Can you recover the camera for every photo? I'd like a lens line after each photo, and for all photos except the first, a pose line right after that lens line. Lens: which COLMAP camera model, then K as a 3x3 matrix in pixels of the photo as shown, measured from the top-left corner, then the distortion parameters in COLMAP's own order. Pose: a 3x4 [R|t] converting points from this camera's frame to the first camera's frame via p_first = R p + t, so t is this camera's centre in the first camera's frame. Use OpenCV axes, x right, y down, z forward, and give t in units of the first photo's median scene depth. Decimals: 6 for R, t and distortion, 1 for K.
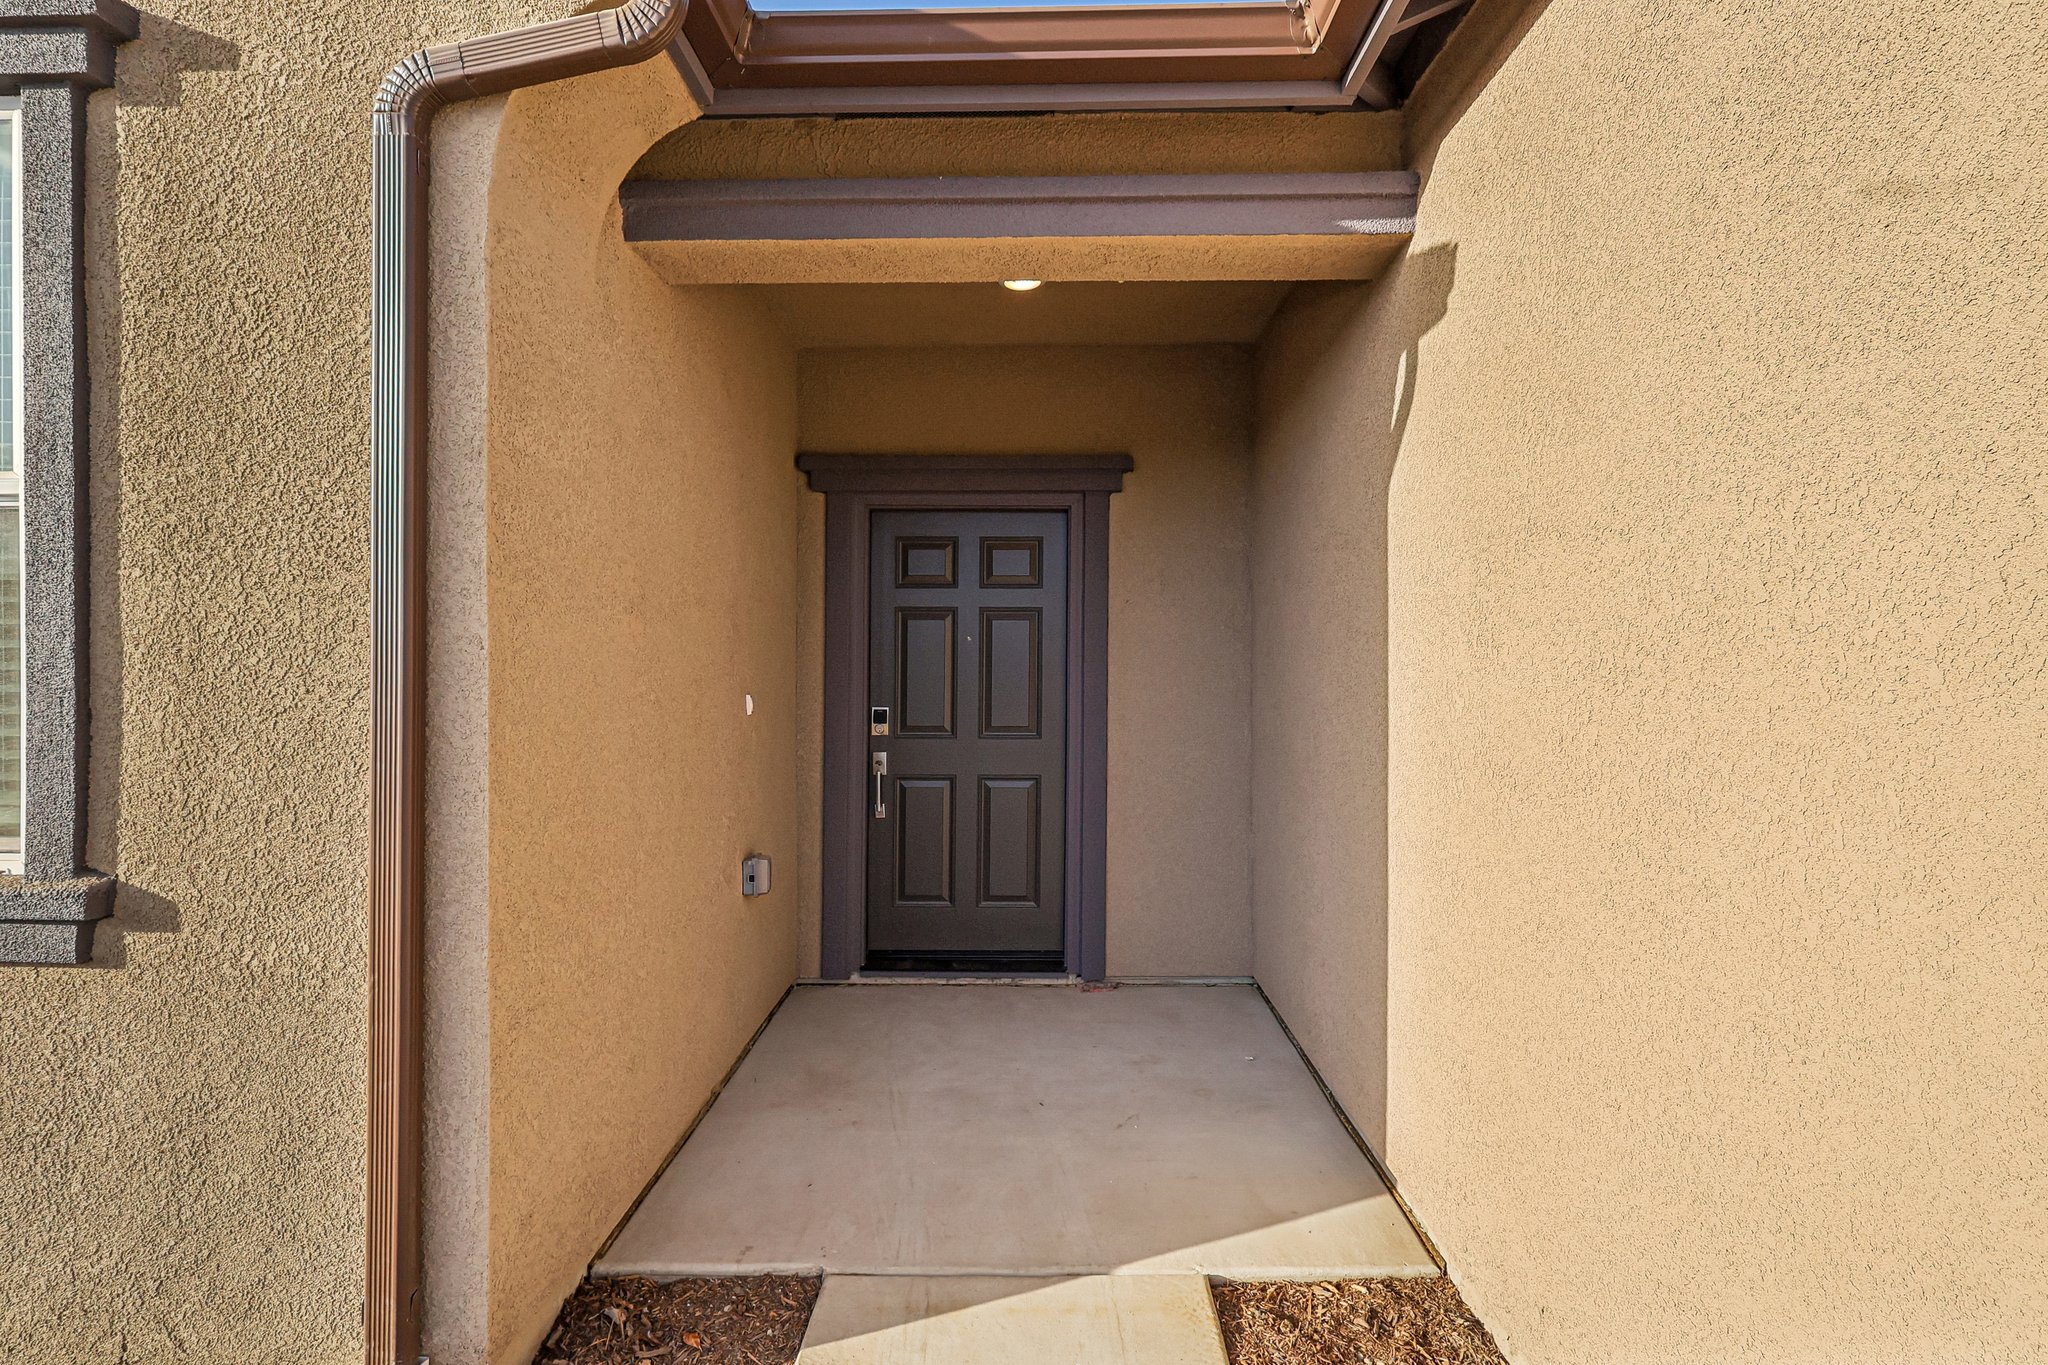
lens RADIAL K [[907.1, 0, 1023.0], [0, 907.1, 676.6], [0, 0, 1]] dist [0.003005, 0.001424]
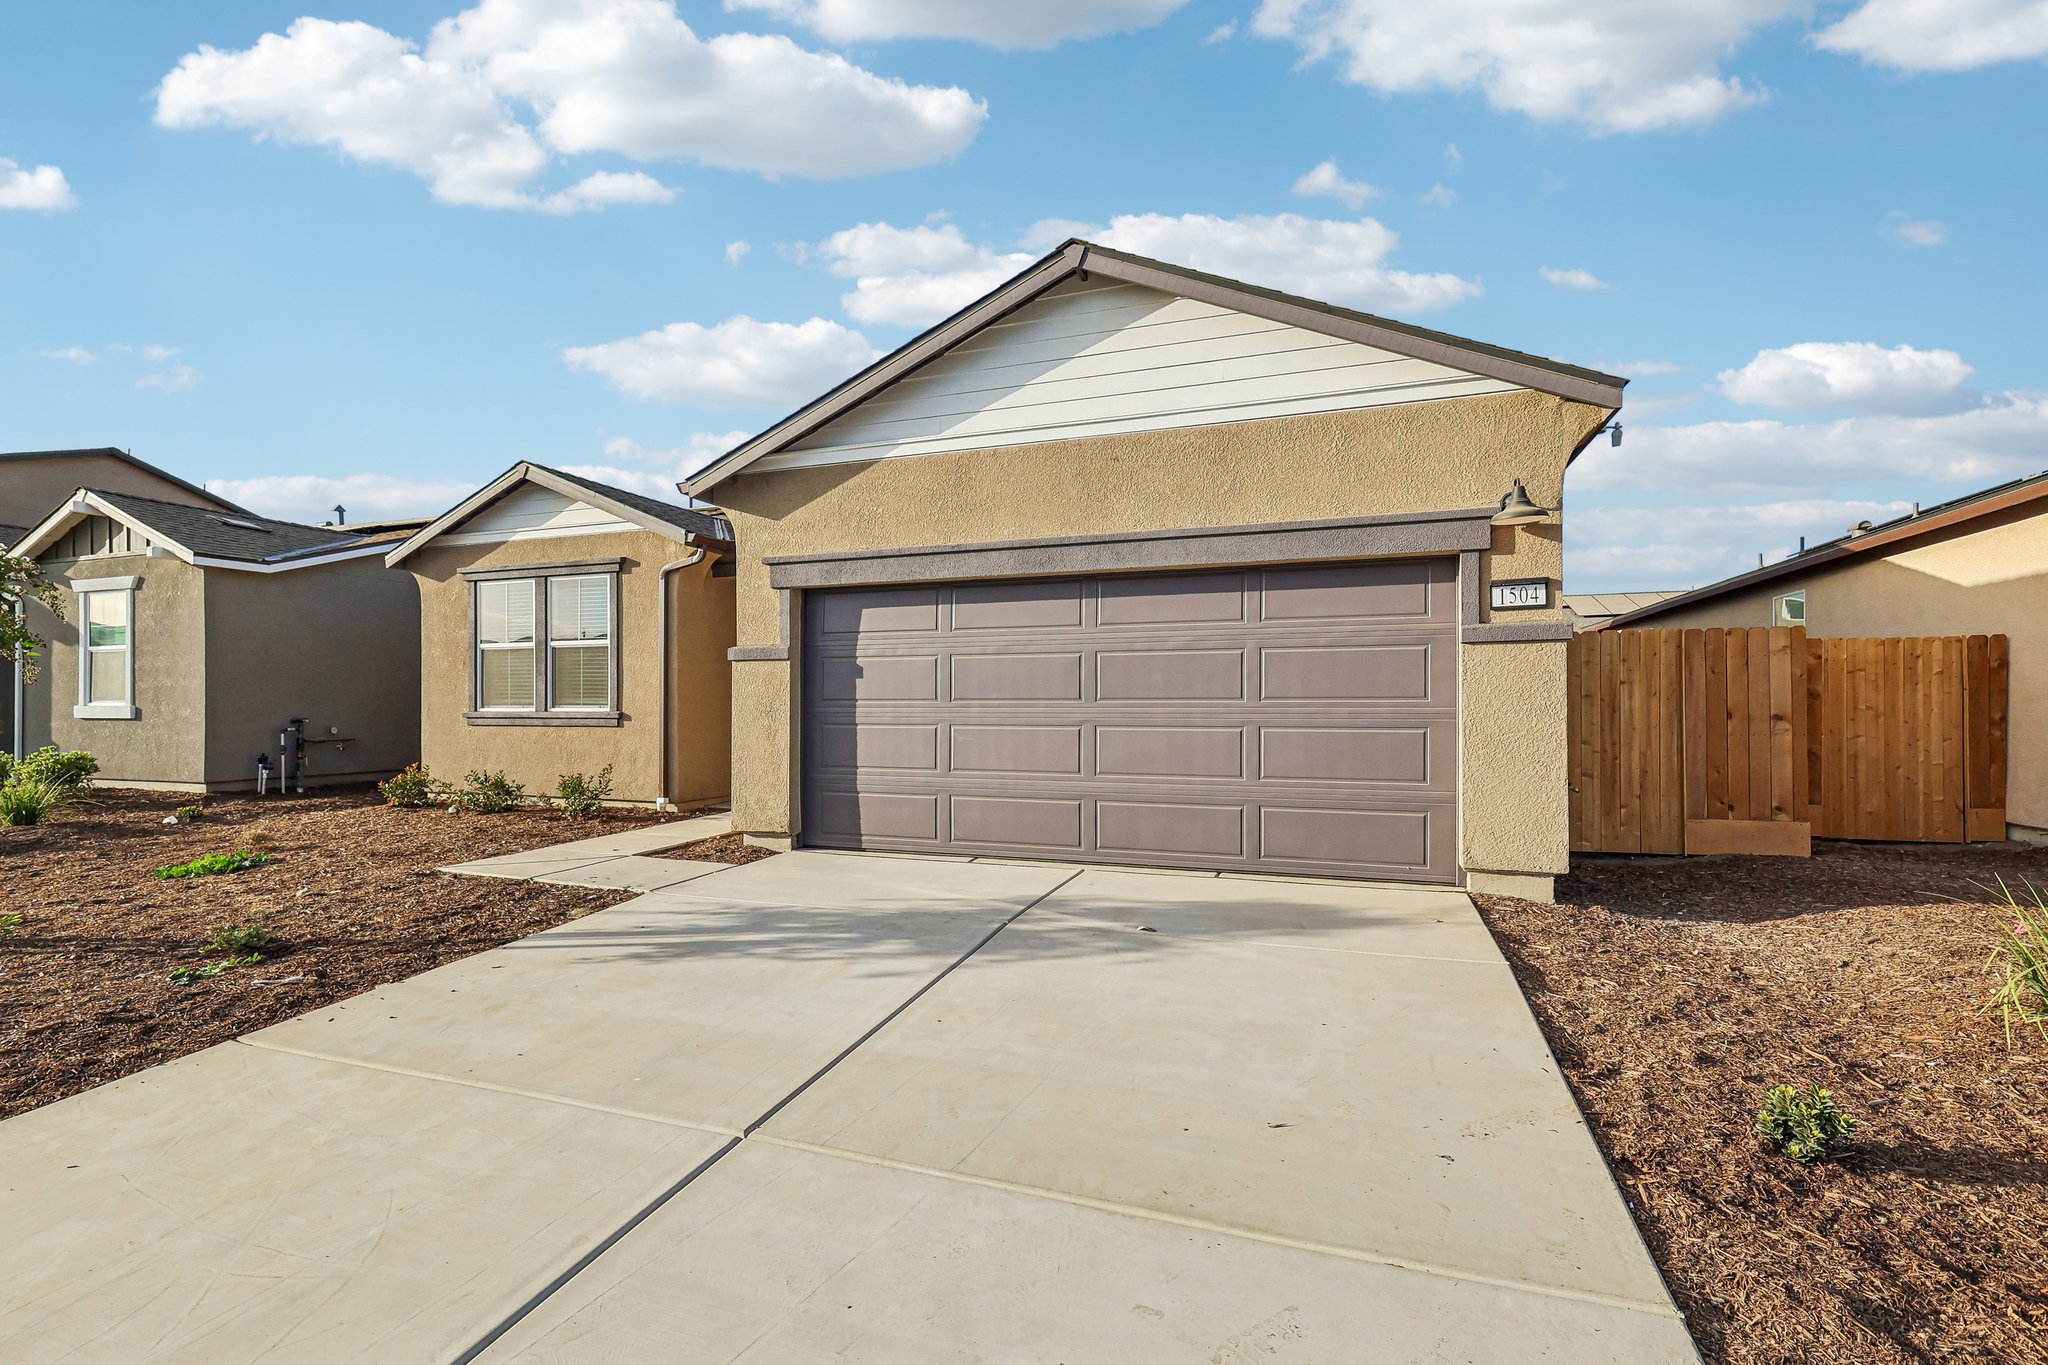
lens RADIAL K [[907.1, 0, 1025.4], [0, 907.1, 687.6], [0, 0, 1]] dist [0.003005, 0.001424]
pose [[0.947910, -0.005747, -0.318487, 3.144781], [0.003255, 0.999960, -0.008354, 0.129434], [0.318522, 0.006882, 0.947891, -3.518702]]
